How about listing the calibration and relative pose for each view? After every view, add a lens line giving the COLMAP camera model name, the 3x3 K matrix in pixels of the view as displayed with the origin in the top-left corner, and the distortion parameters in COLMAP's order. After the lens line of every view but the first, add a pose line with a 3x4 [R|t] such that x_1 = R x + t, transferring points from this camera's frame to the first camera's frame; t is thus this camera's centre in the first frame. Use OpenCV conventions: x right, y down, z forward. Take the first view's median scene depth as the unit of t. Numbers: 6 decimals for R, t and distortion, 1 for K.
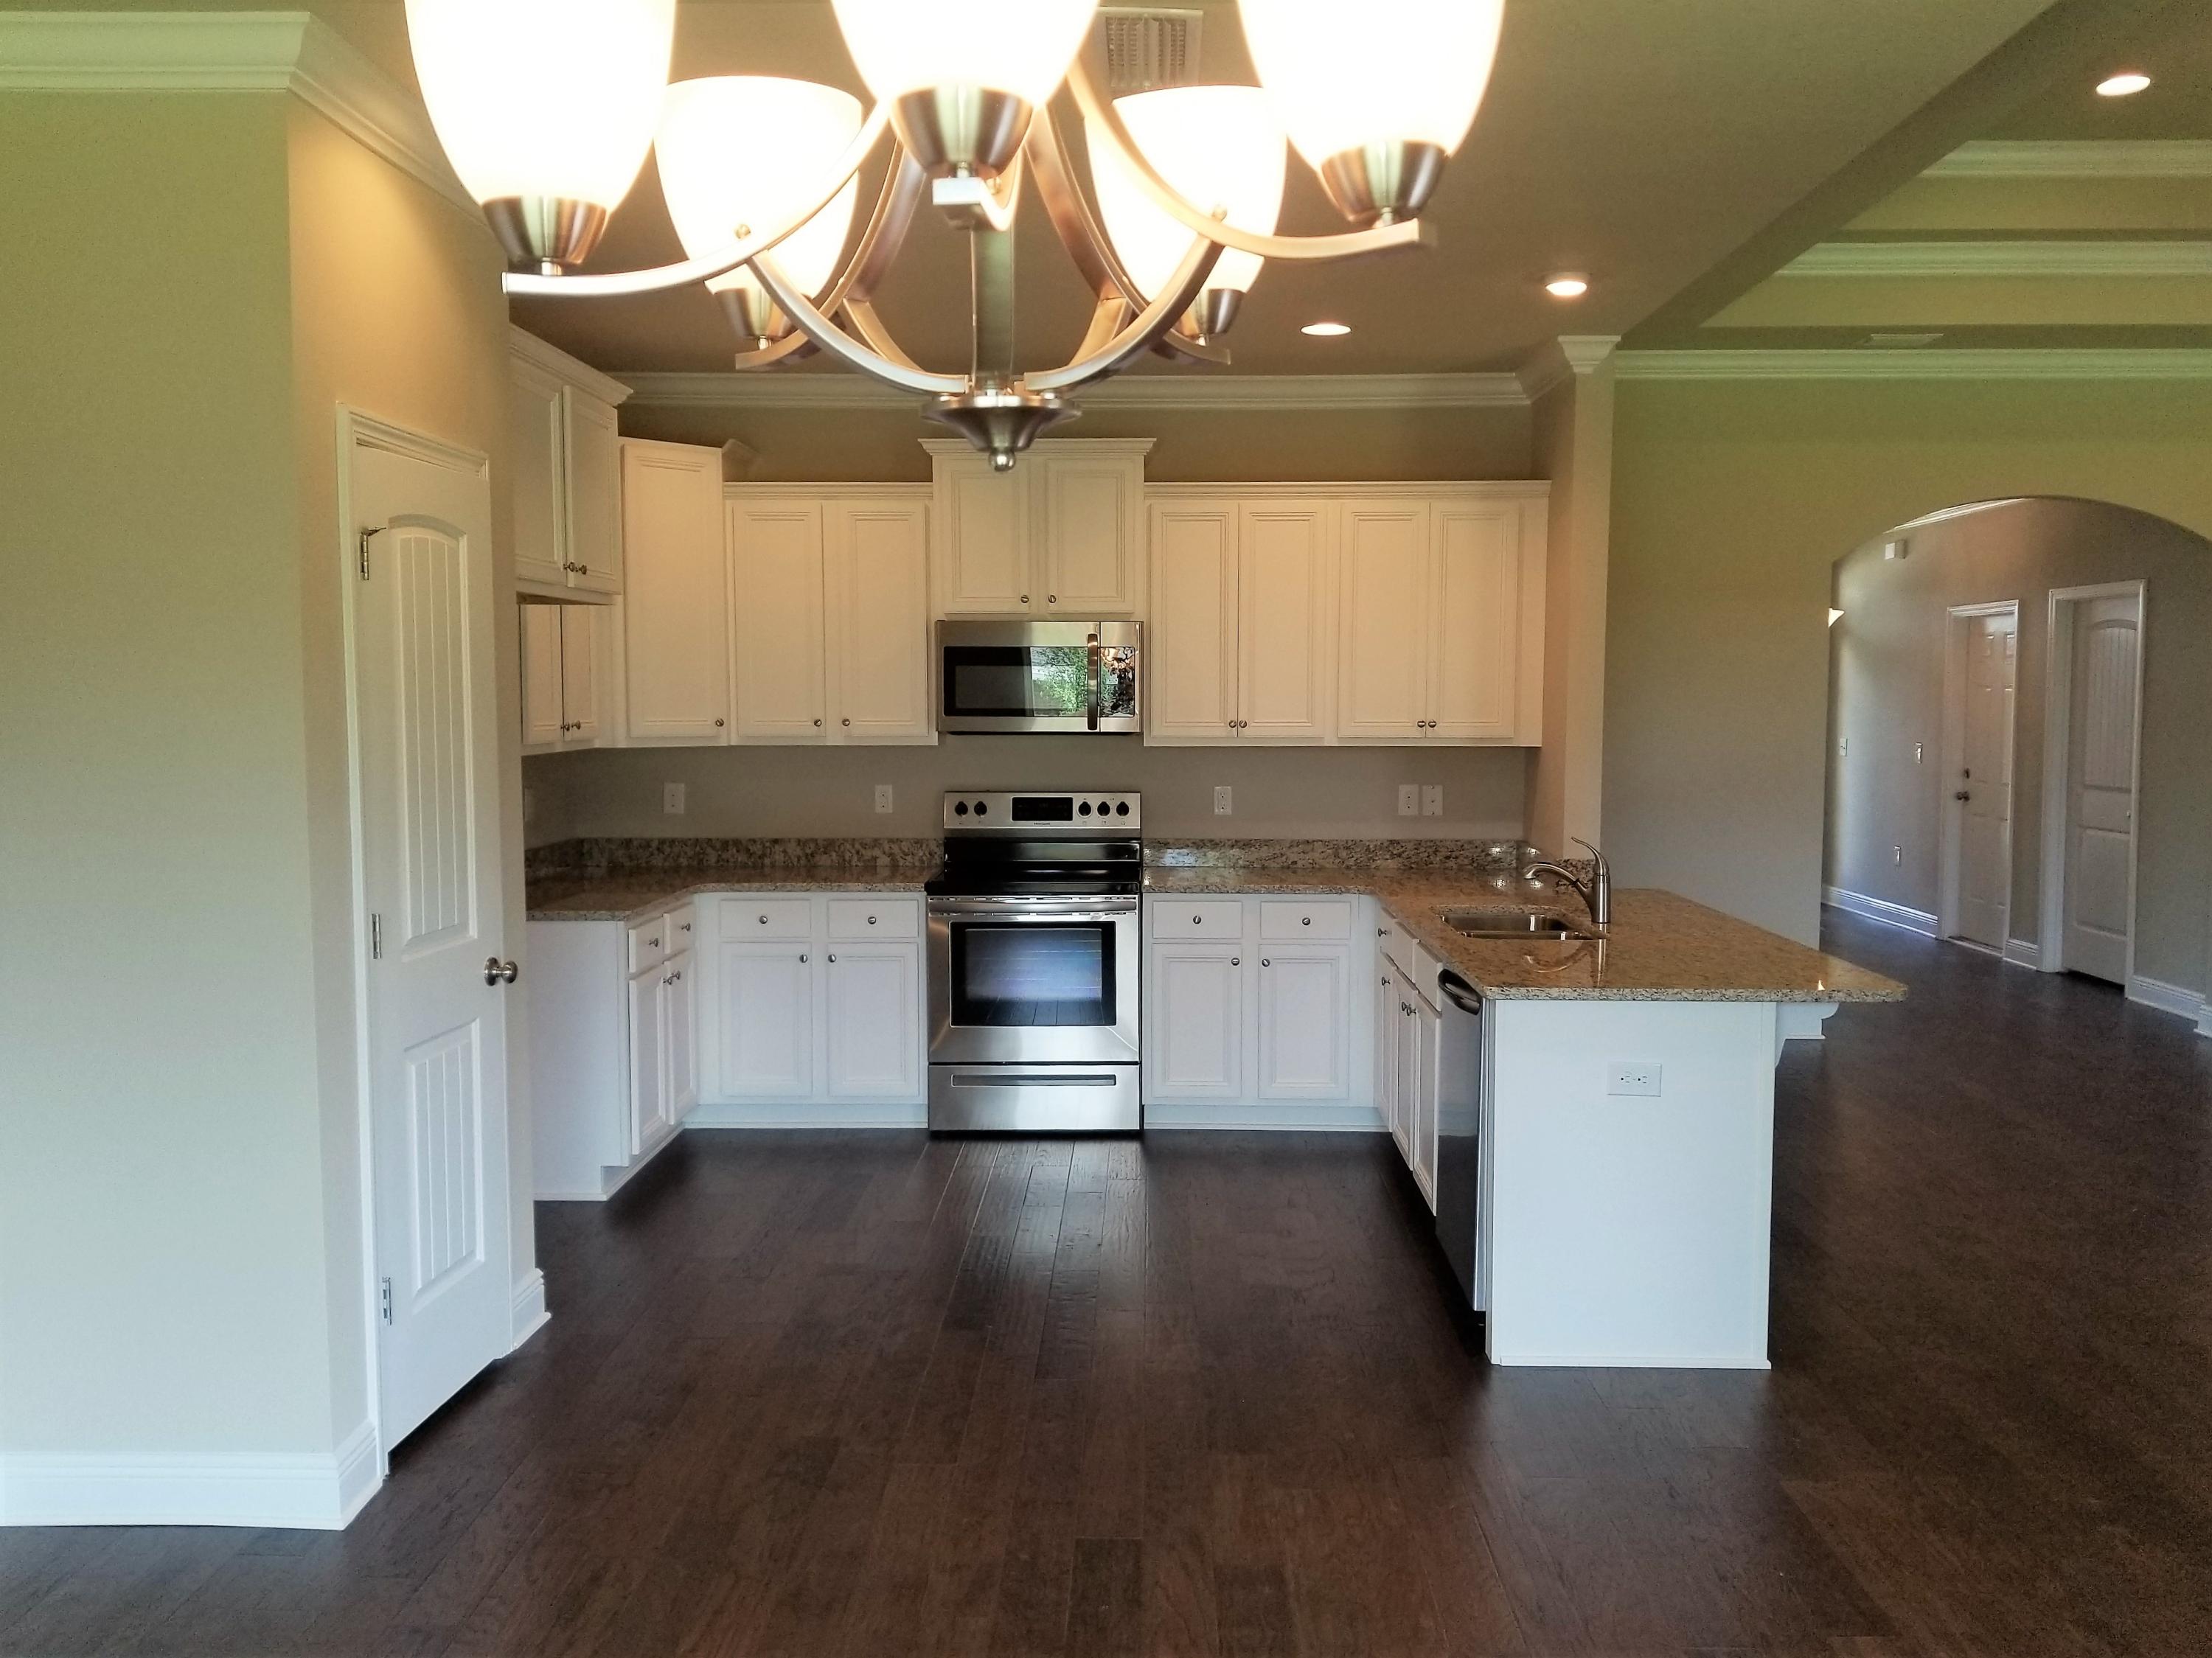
lens RADIAL K [[1698.2, 0, 1138.7], [0, 1698.2, 827.7], [0, 0, 1]] dist [0.050238, -0.090655]
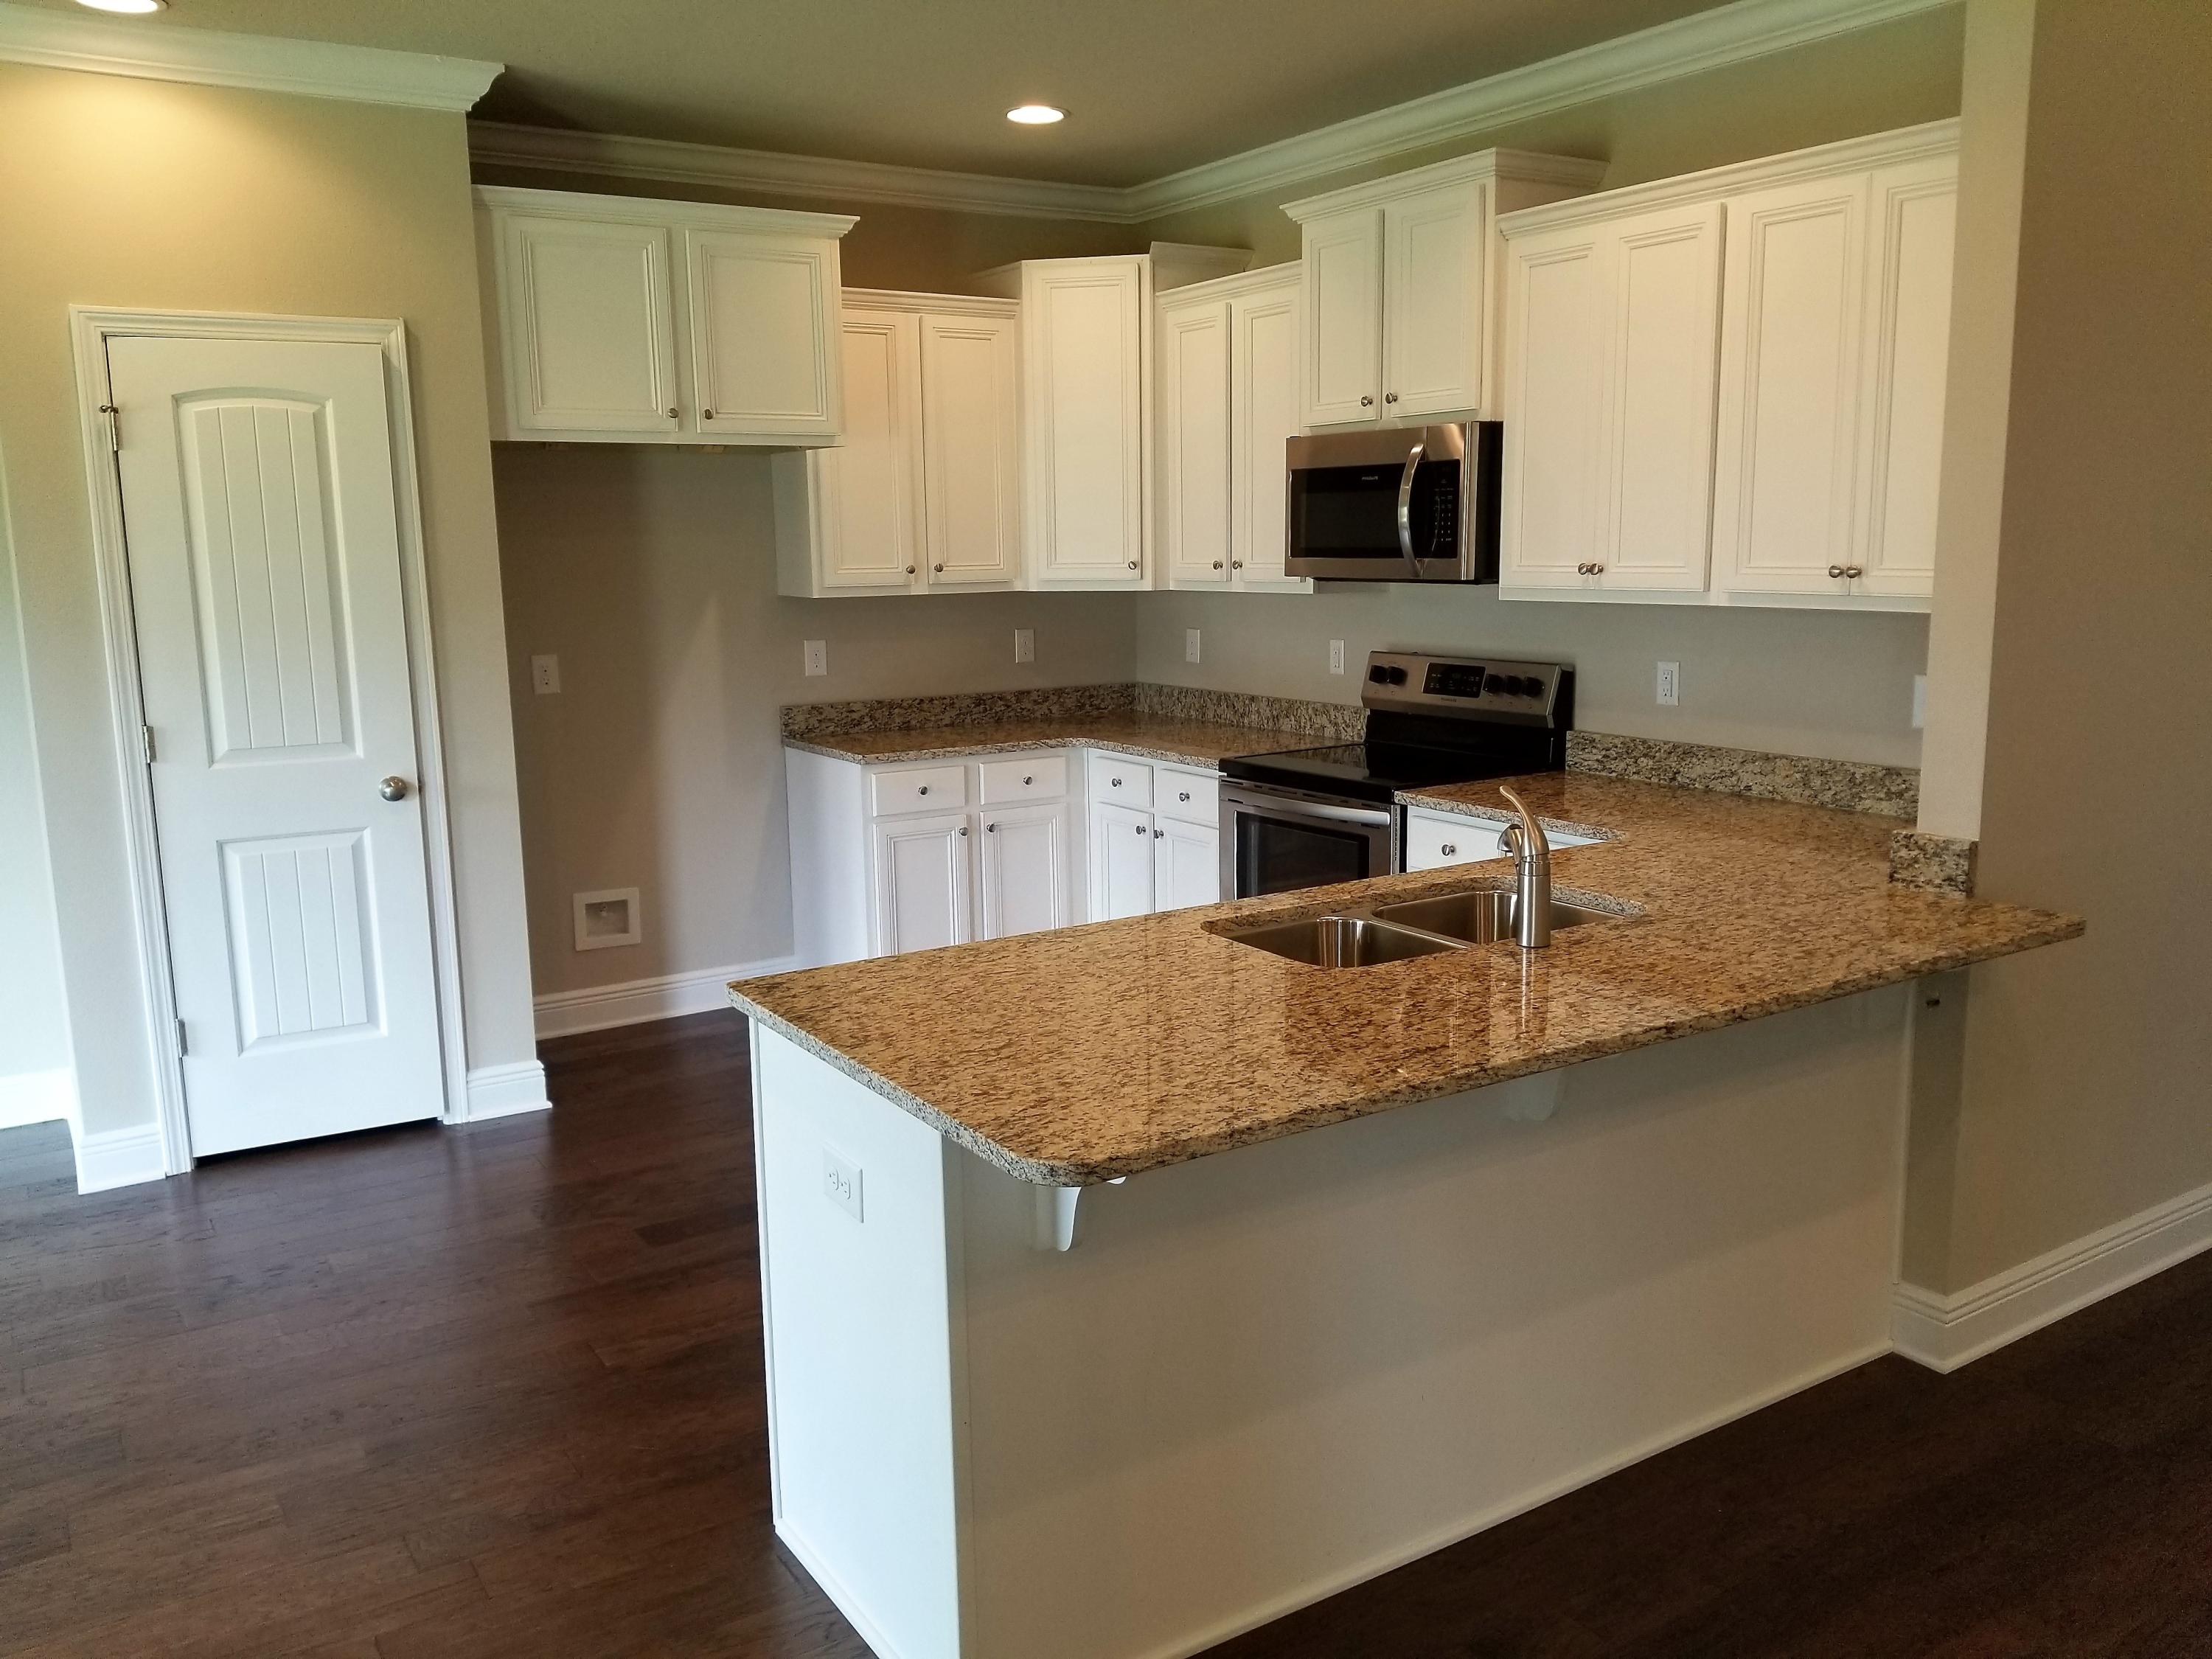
lens RADIAL K [[1698.3, 0, 1138.7], [0, 1698.3, 828.2], [0, 0, 1]] dist [0.050238, -0.090655]
pose [[0.561749, 0.131329, -0.816818, 0.515115], [-0.048867, 0.990863, 0.125704, -0.035623], [0.825863, -0.030698, 0.563034, 0.473462]]
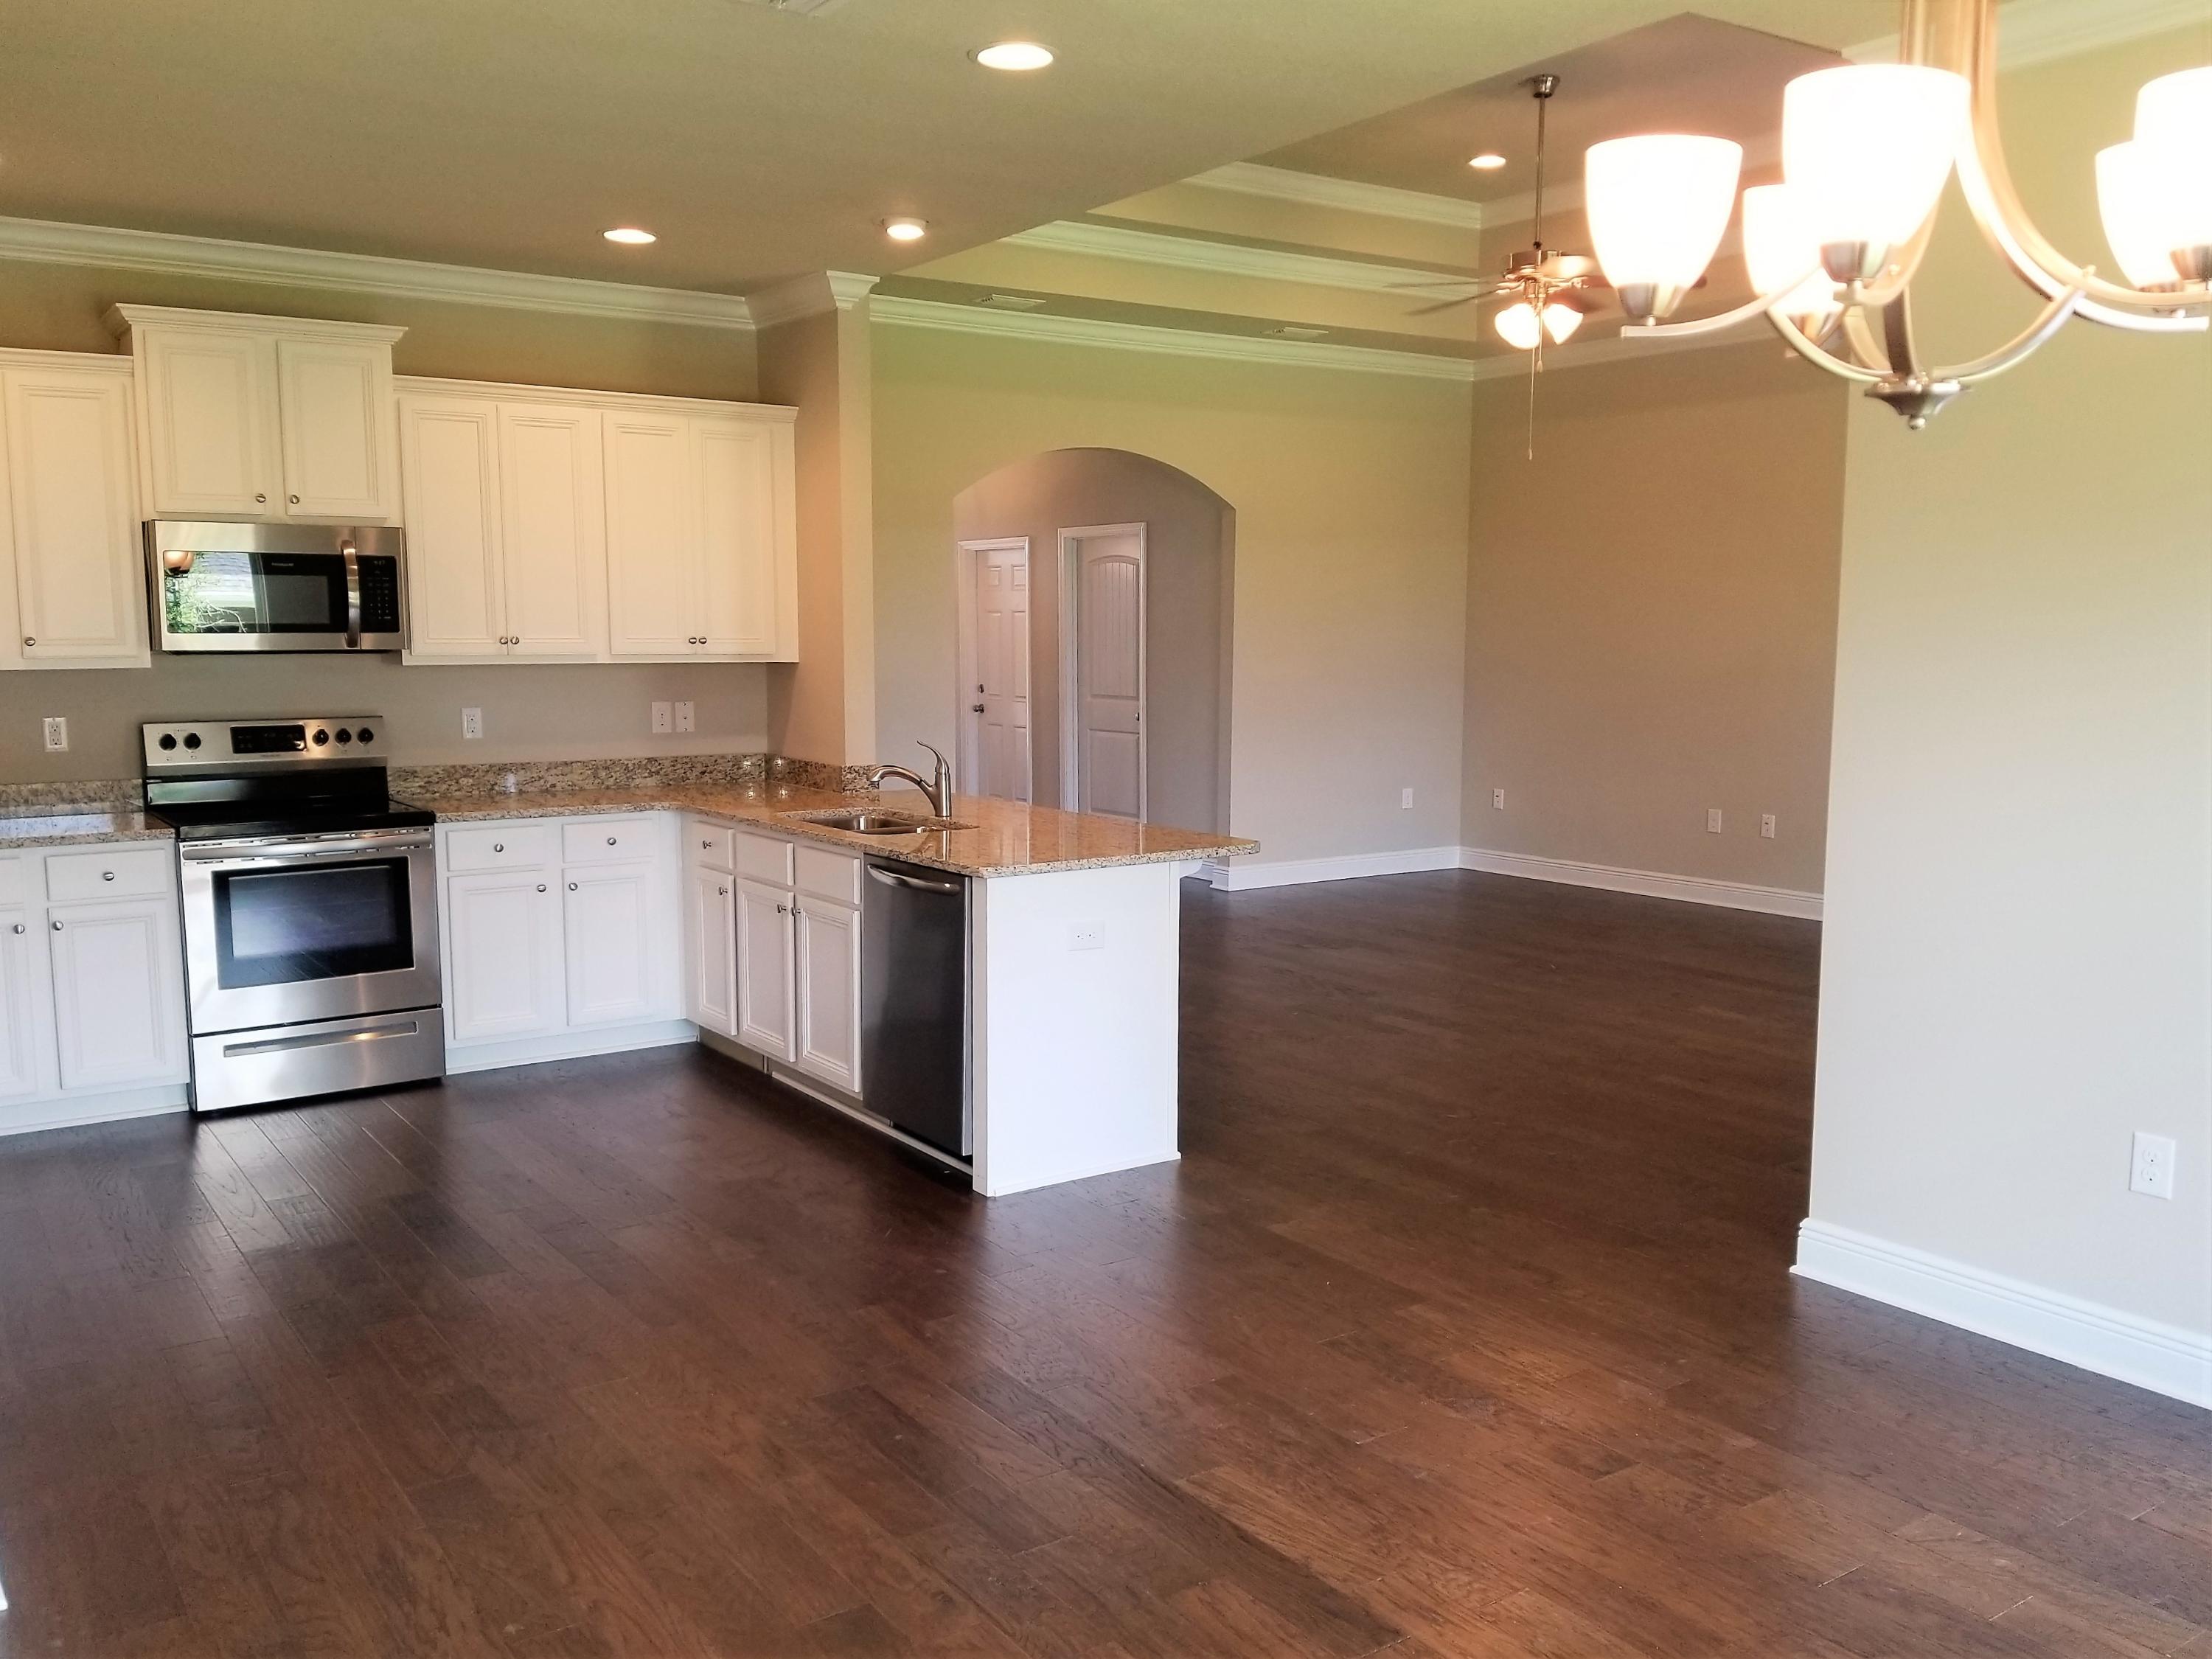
lens RADIAL K [[1754.5, 0, 1106.0], [0, 1754.5, 829.5], [0, 0, 1]] dist [0.055347, -0.120132]
pose [[0.813754, -0.065369, 0.577521, -0.244627], [0.042120, 0.997675, 0.053577, 0.005362], [-0.579681, -0.019273, 0.814616, 0.003010]]
